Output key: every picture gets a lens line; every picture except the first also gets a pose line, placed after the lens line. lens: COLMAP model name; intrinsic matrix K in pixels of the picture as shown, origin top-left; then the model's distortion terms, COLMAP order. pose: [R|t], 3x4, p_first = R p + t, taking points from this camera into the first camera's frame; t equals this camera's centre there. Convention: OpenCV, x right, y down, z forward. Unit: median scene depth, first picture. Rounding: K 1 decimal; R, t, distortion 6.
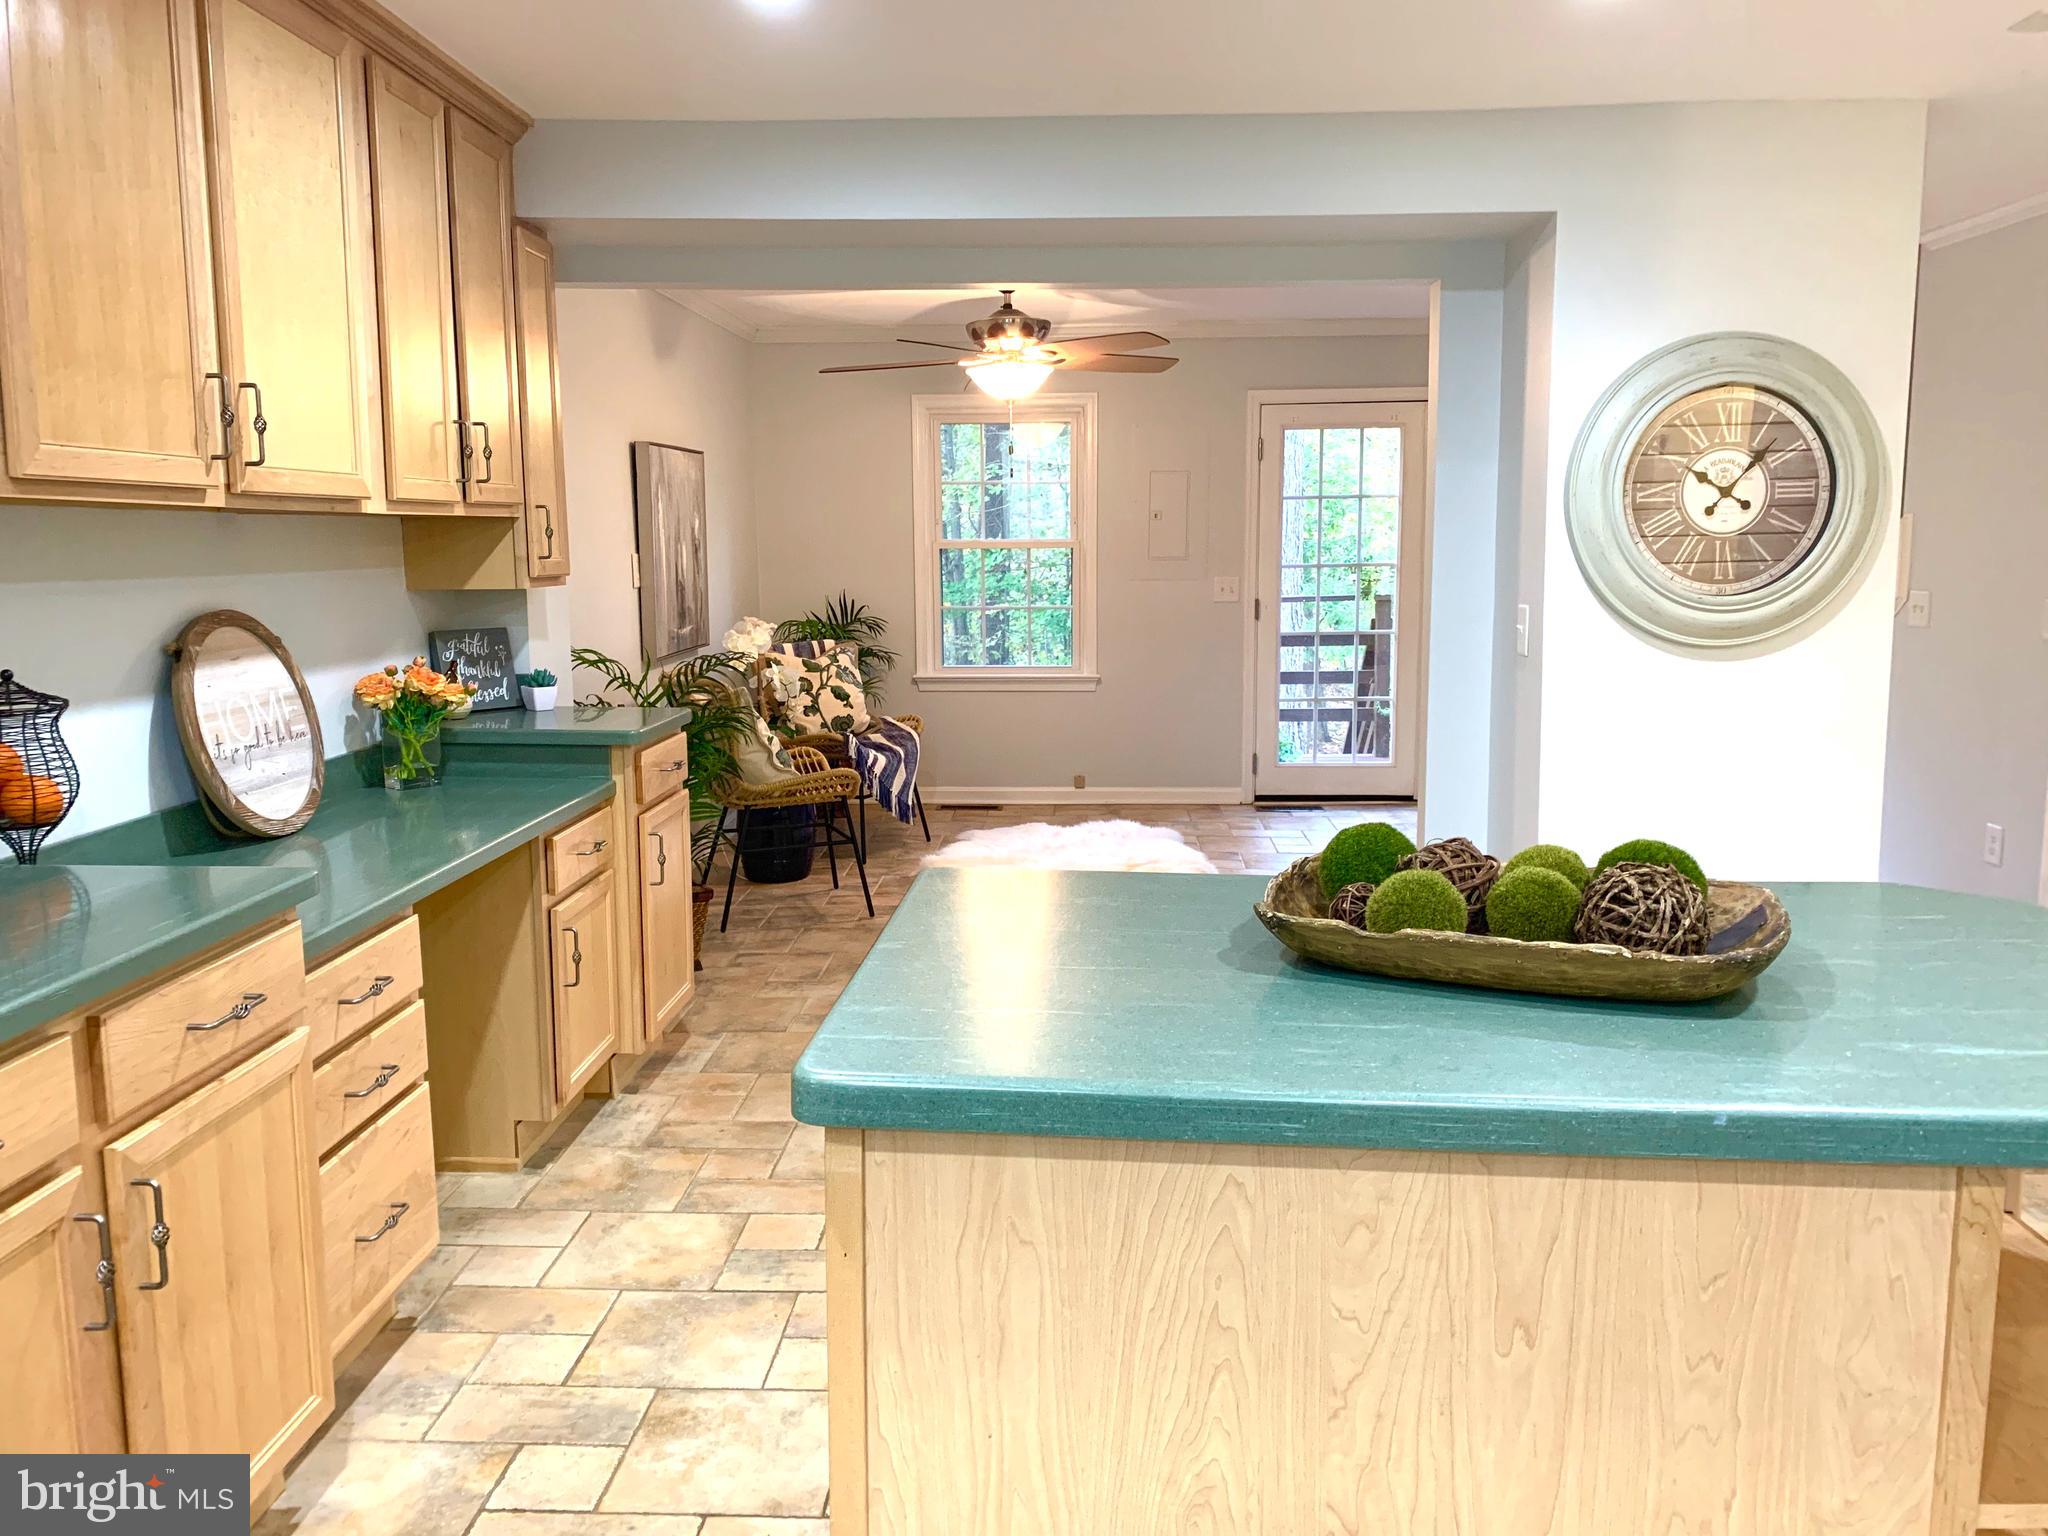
lens RADIAL K [[1554.0, 0, 1017.5], [0, 1554.0, 751.8], [0, 0, 1]] dist [0.070030, -0.108595]
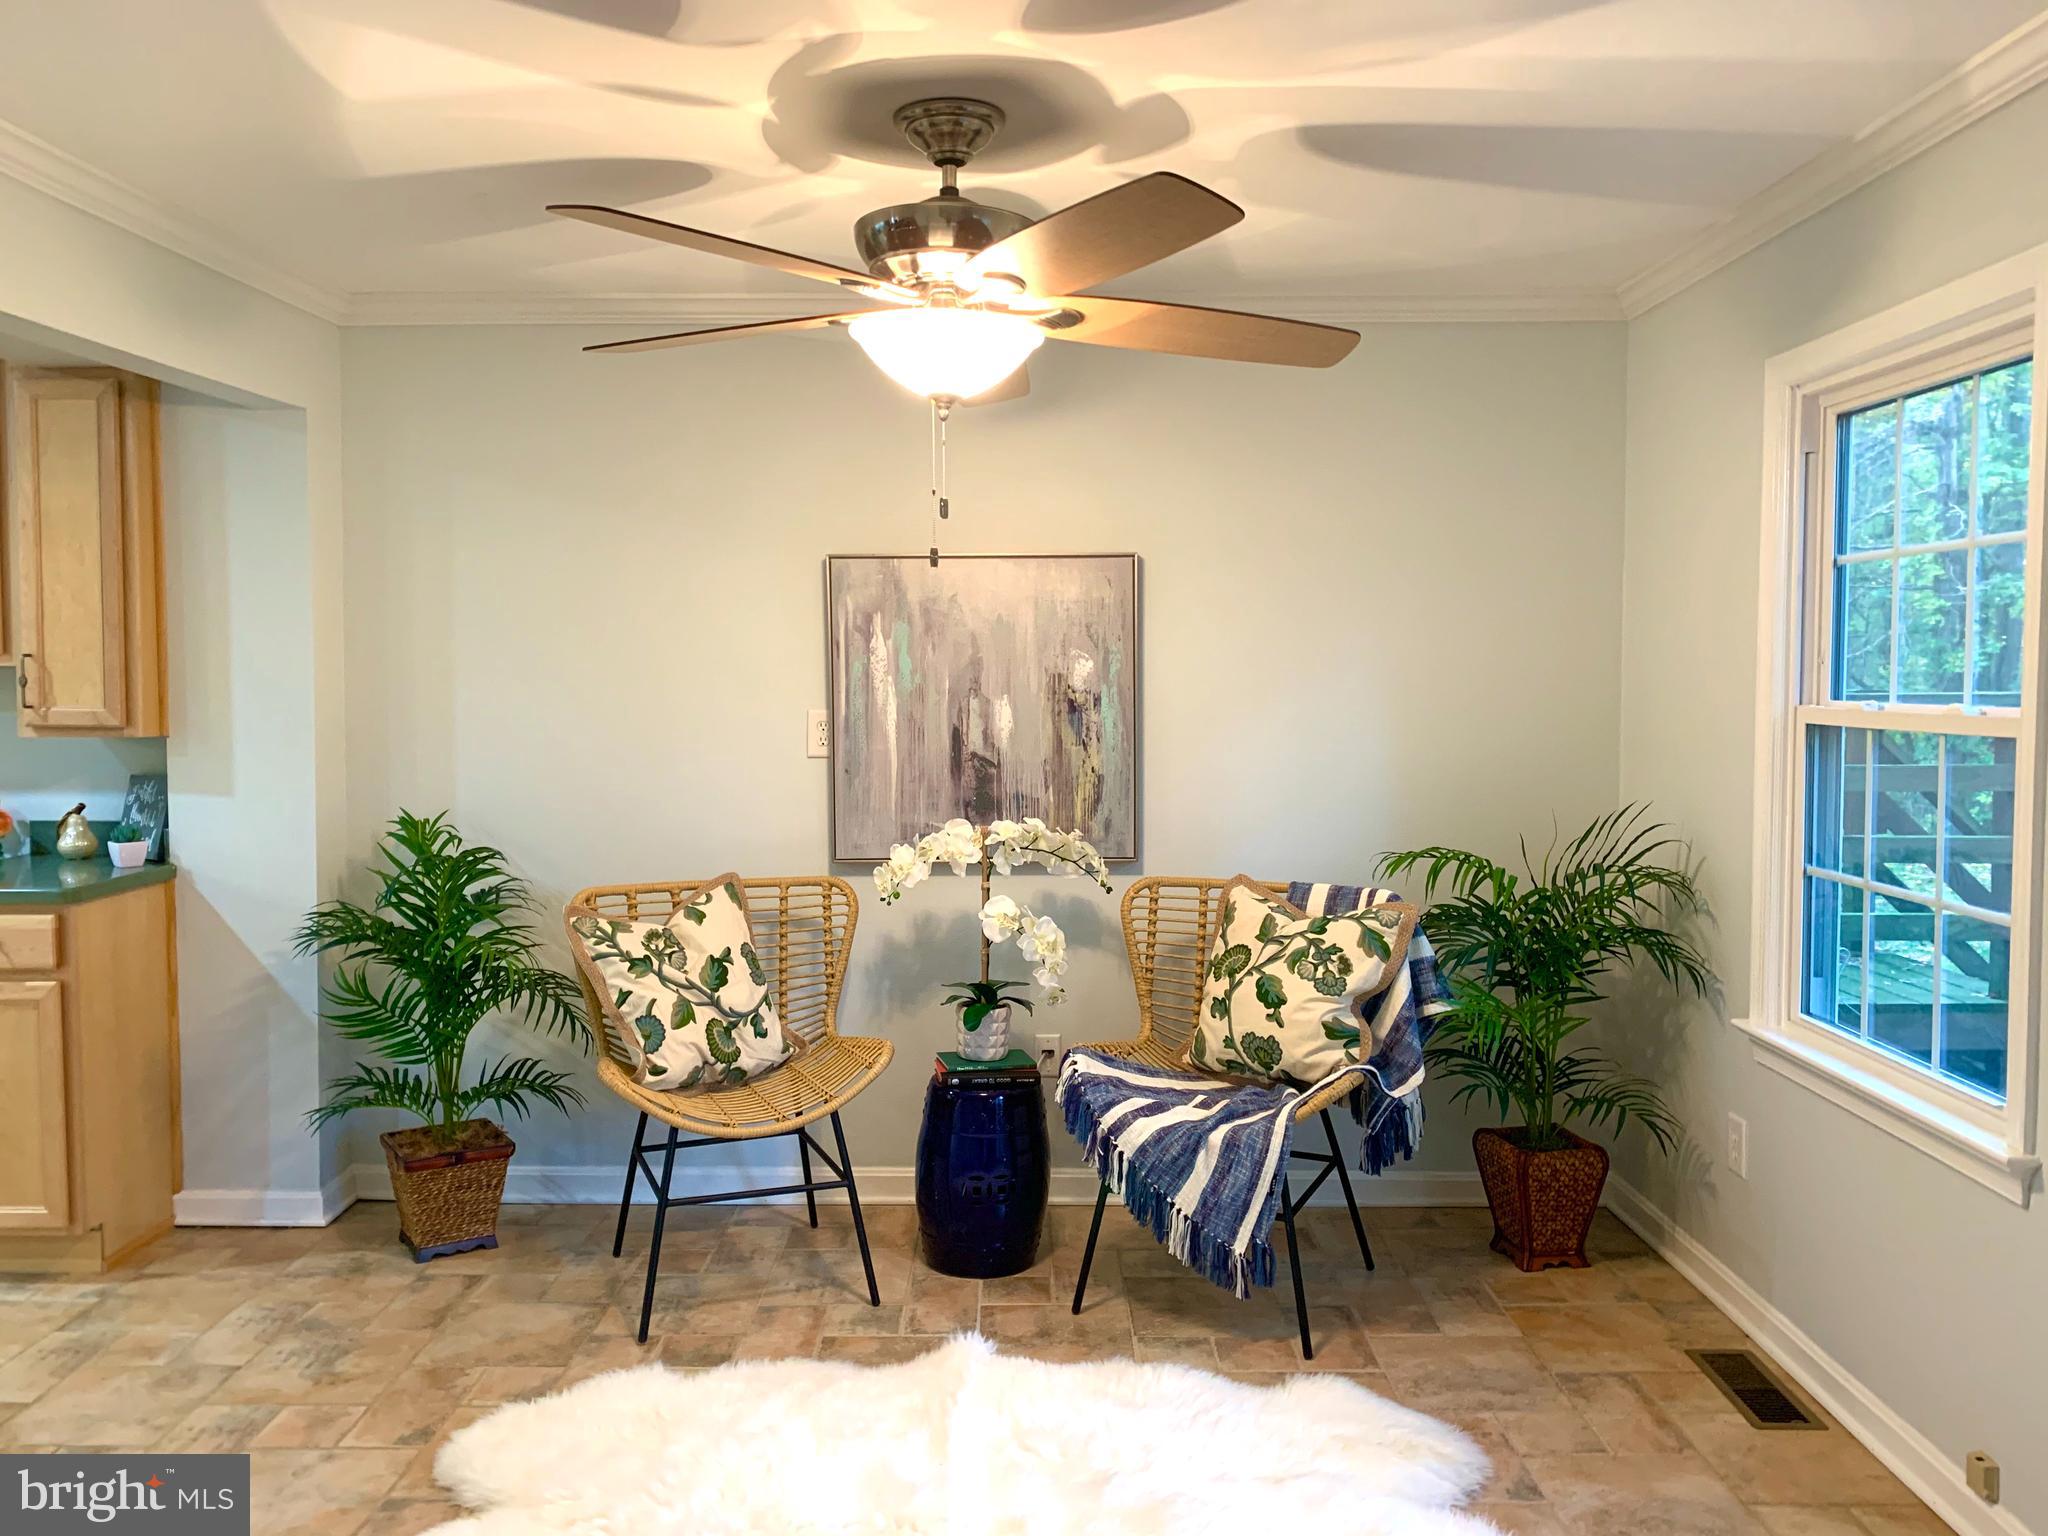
lens RADIAL K [[1548.8, 0, 1019.5], [0, 1548.8, 753.2], [0, 0, 1]] dist [0.042988, -0.055505]
pose [[0.034213, 0.058369, -0.997709, 0.721056], [-0.139101, 0.988854, 0.053081, -0.242696], [0.989687, 0.136967, 0.041951, 1.637889]]
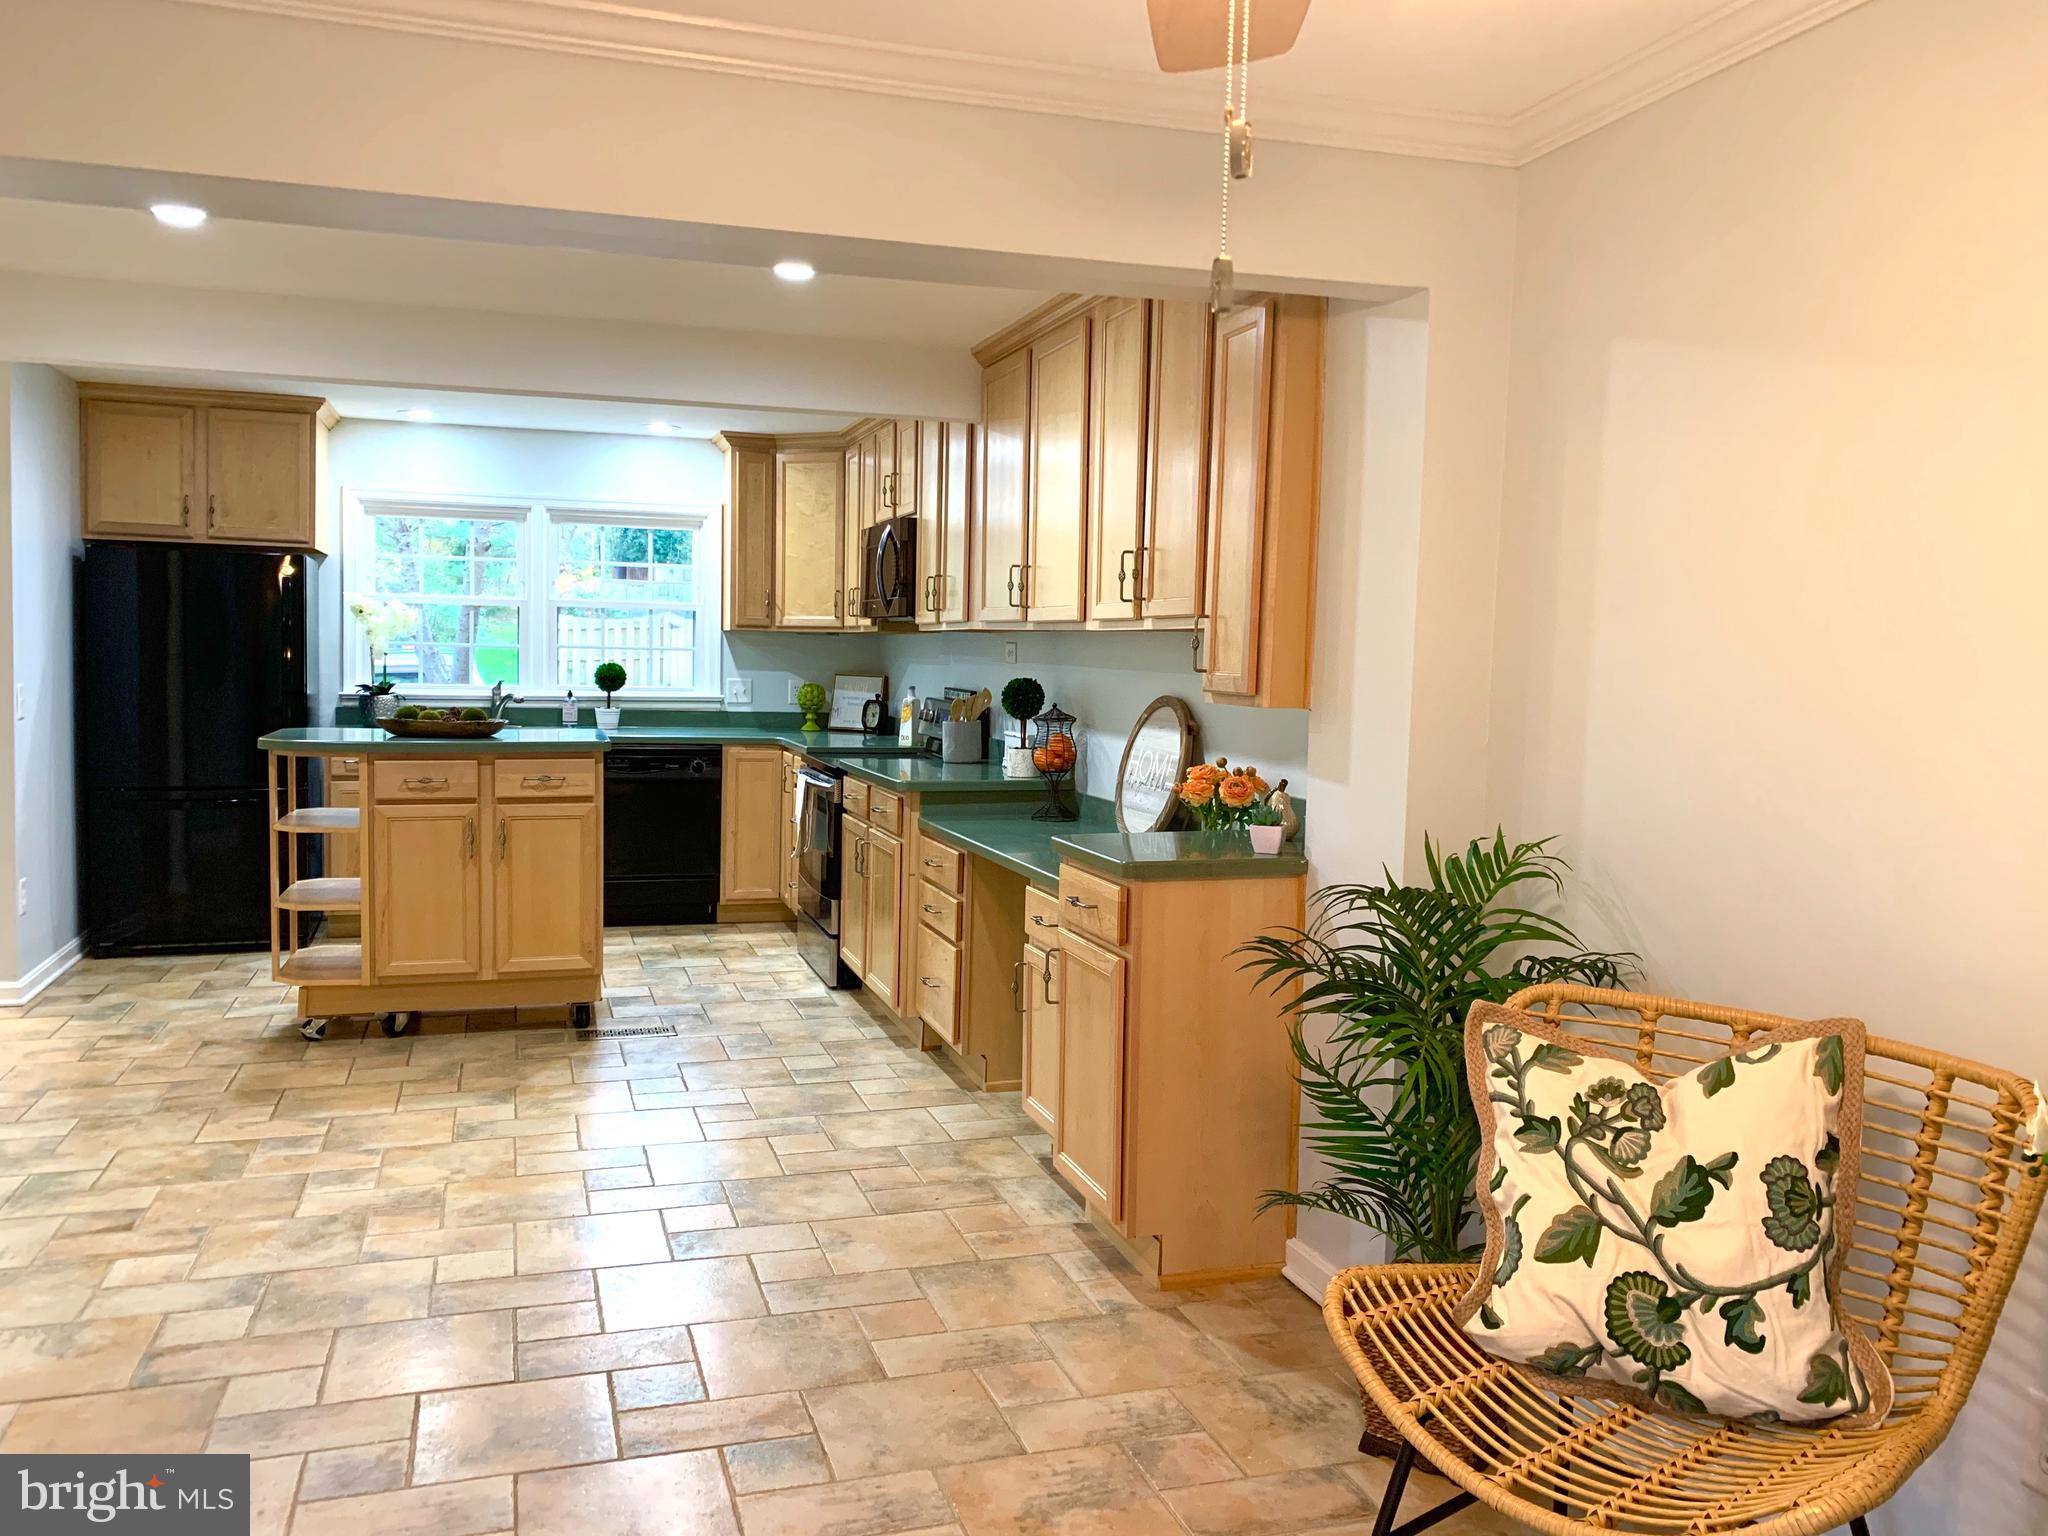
lens RADIAL K [[1554.0, 0, 1017.5], [0, 1554.0, 751.8], [0, 0, 1]] dist [0.070030, -0.108595]
pose [[-0.934270, 0.004409, -0.356540, 0.133308], [-0.069523, 0.978480, 0.194276, -0.257770], [0.349724, 0.206294, -0.913858, 1.883028]]
